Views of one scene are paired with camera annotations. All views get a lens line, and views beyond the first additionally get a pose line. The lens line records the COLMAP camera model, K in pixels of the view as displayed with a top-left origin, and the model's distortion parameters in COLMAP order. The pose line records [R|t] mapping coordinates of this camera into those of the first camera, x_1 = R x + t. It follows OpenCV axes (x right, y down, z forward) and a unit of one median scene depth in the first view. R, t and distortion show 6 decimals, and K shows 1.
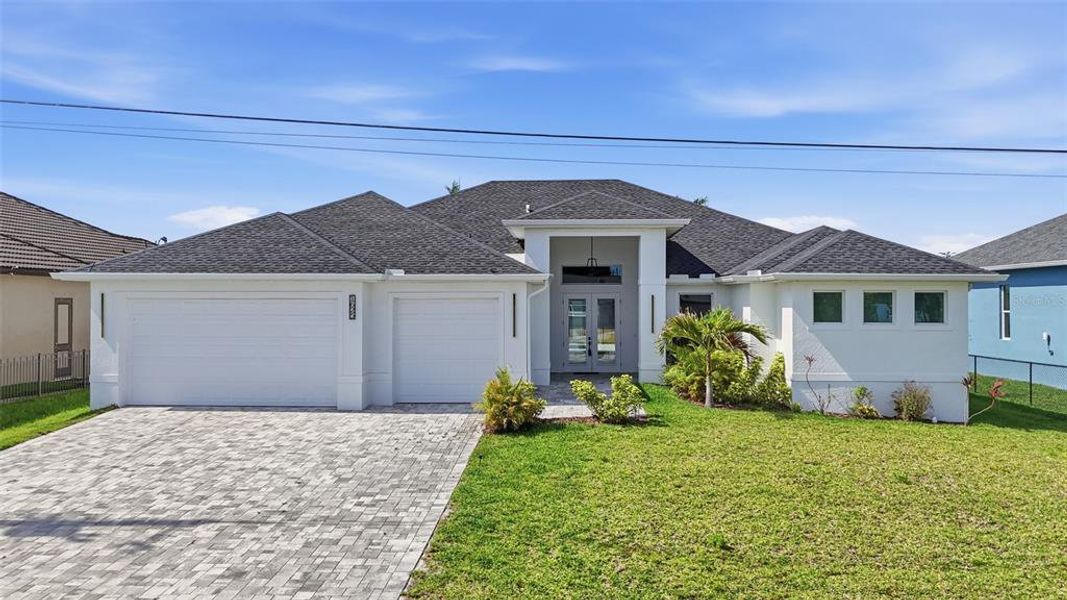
lens RADIAL K [[789.5, 0, 531.0], [0, 789.5, 299.8], [0, 0, 1]] dist [0.050692, -0.037808]
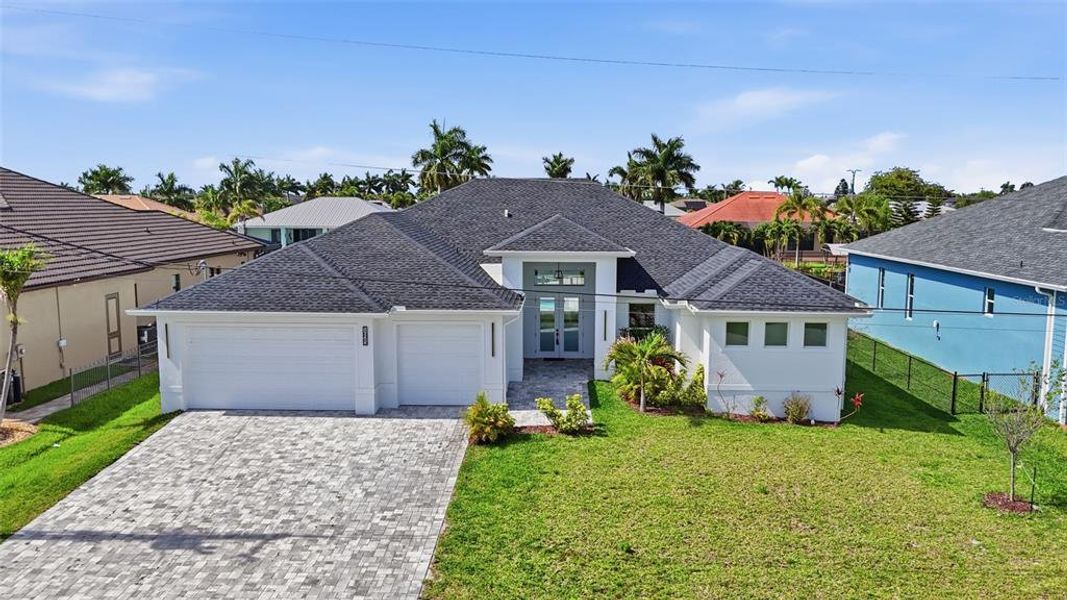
lens RADIAL K [[789.5, 0, 530.6], [0, 789.5, 297.5], [0, 0, 1]] dist [0.050692, -0.037808]
pose [[0.999855, -0.000482, 0.017014, 0.018734], [-0.001708, 0.991714, 0.128458, -0.214627], [-0.016935, -0.128468, 0.991569, -0.257239]]
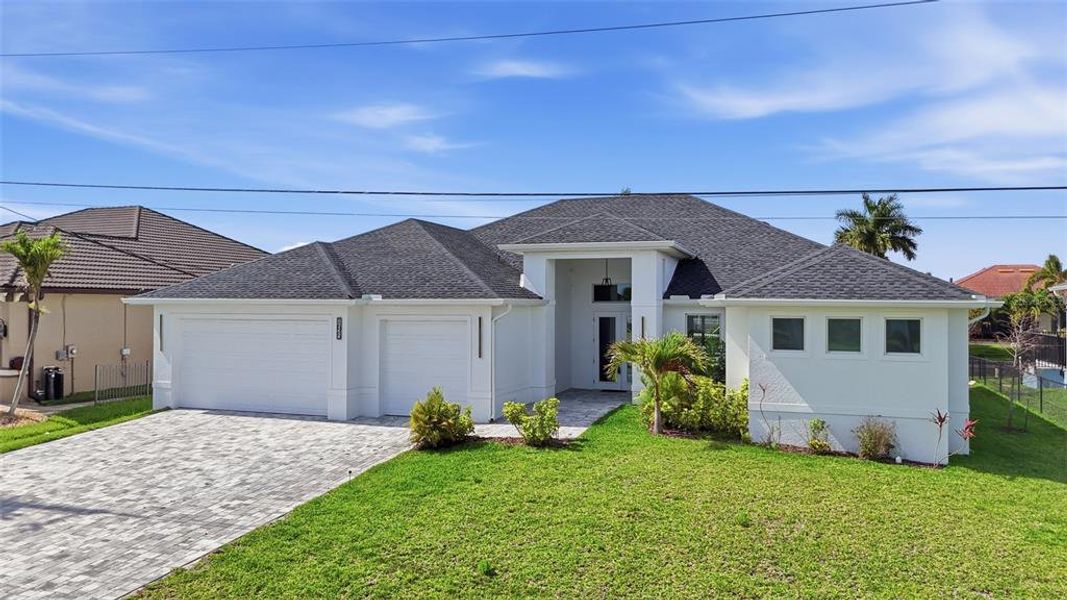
lens RADIAL K [[789.5, 0, 533.2], [0, 789.5, 302.6], [0, 0, 1]] dist [0.050692, -0.037808]
pose [[0.957249, 0.001903, -0.289258, 0.360232], [-0.001379, 0.999997, 0.002016, -0.030051], [0.289261, -0.001530, 0.957249, 0.004217]]
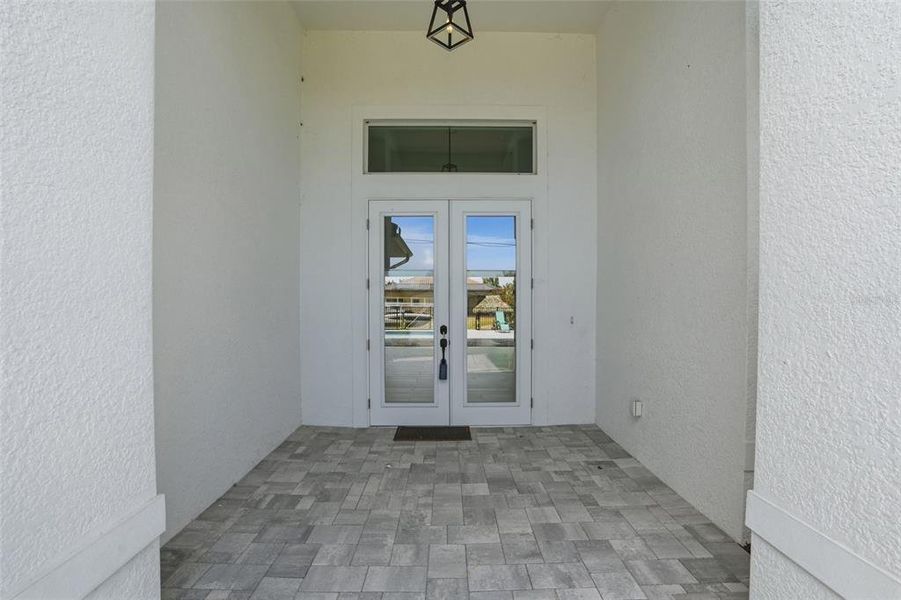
lens RADIAL K [[419.3, 0, 447.9], [0, 419.3, 306.7], [0, 0, 1]] dist [-0.051991, 0.016724]
pose [[0.997616, -0.004537, 0.068854, 0.088134], [0.003848, 0.999941, 0.010128, 0.049982], [-0.068896, -0.009839, 0.997575, 1.124204]]
